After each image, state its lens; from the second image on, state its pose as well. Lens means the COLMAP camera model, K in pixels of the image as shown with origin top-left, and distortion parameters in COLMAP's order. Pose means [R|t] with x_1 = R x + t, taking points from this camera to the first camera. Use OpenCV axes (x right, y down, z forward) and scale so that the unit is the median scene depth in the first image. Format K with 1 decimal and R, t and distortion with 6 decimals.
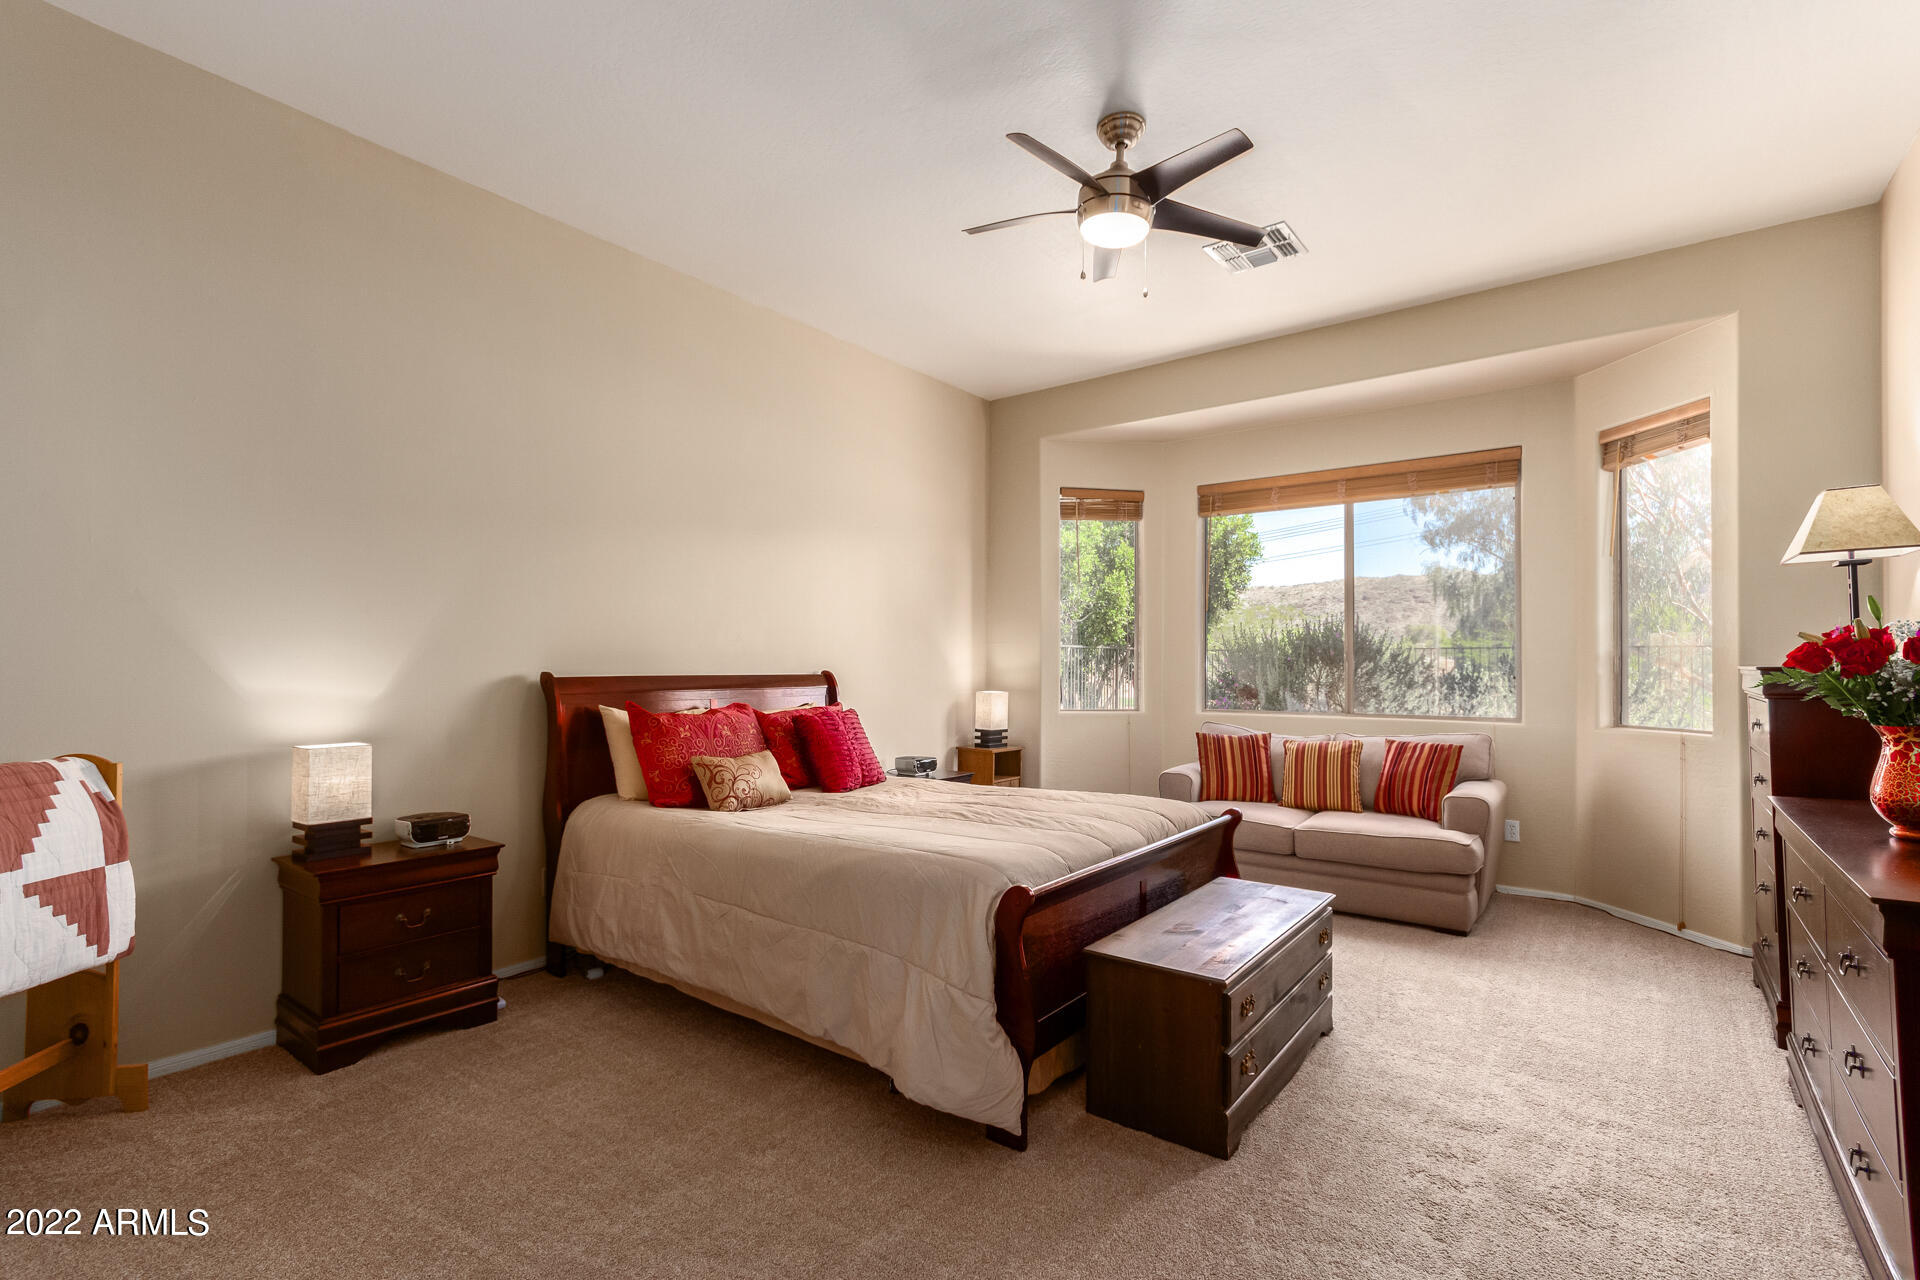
lens RADIAL K [[890.9, 0, 949.7], [0, 890.9, 652.9], [0, 0, 1]] dist [0.007392, 0.000388]
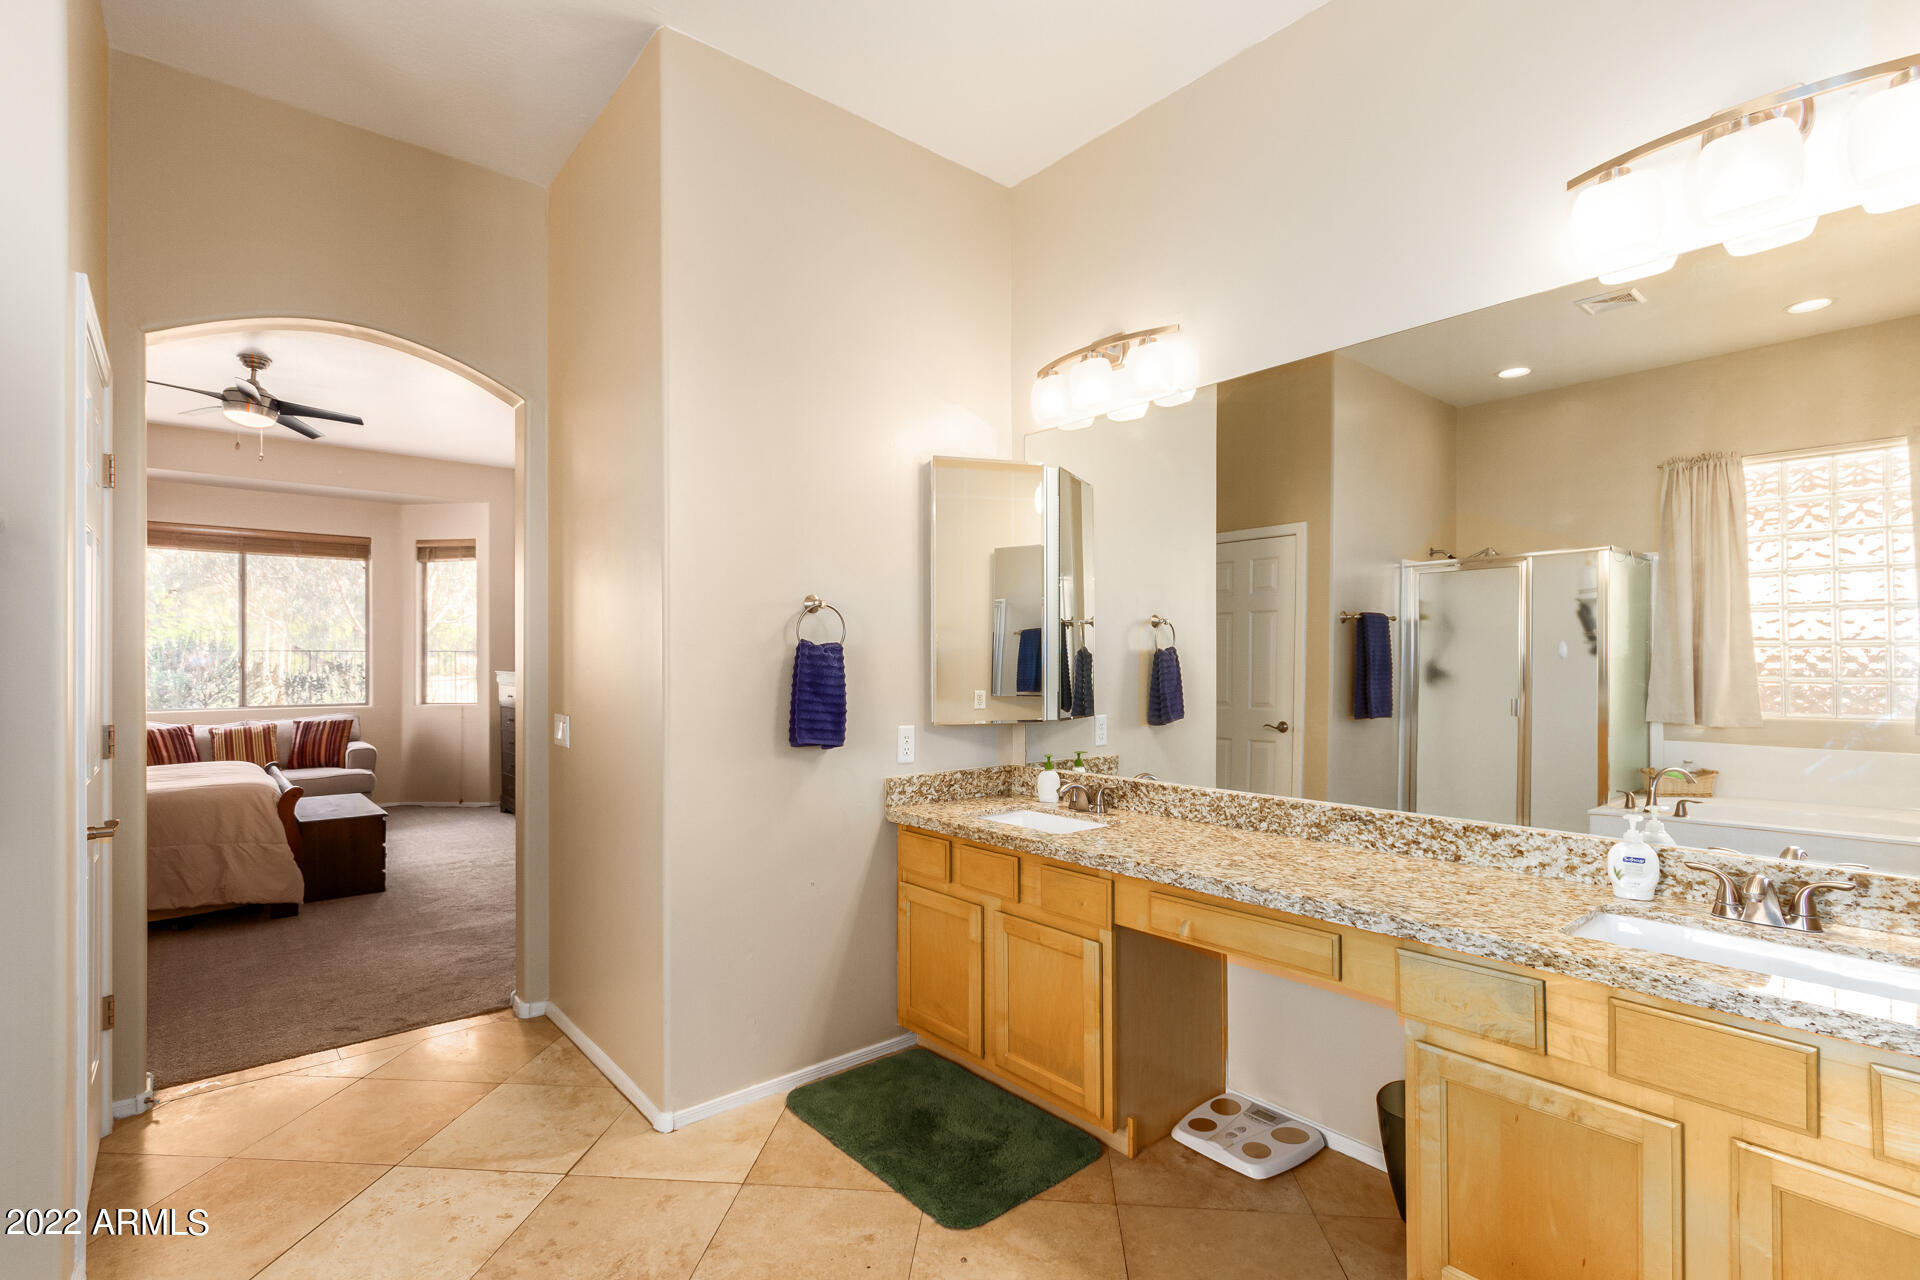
lens RADIAL K [[890.9, 0, 952.2], [0, 890.9, 650.7], [0, 0, 1]] dist [0.007392, 0.000388]
pose [[0.228478, 0.006774, 0.973525, -0.771132], [-0.010183, 0.999938, -0.004568, -0.028123], [-0.973496, -0.008870, 0.228533, -0.456911]]
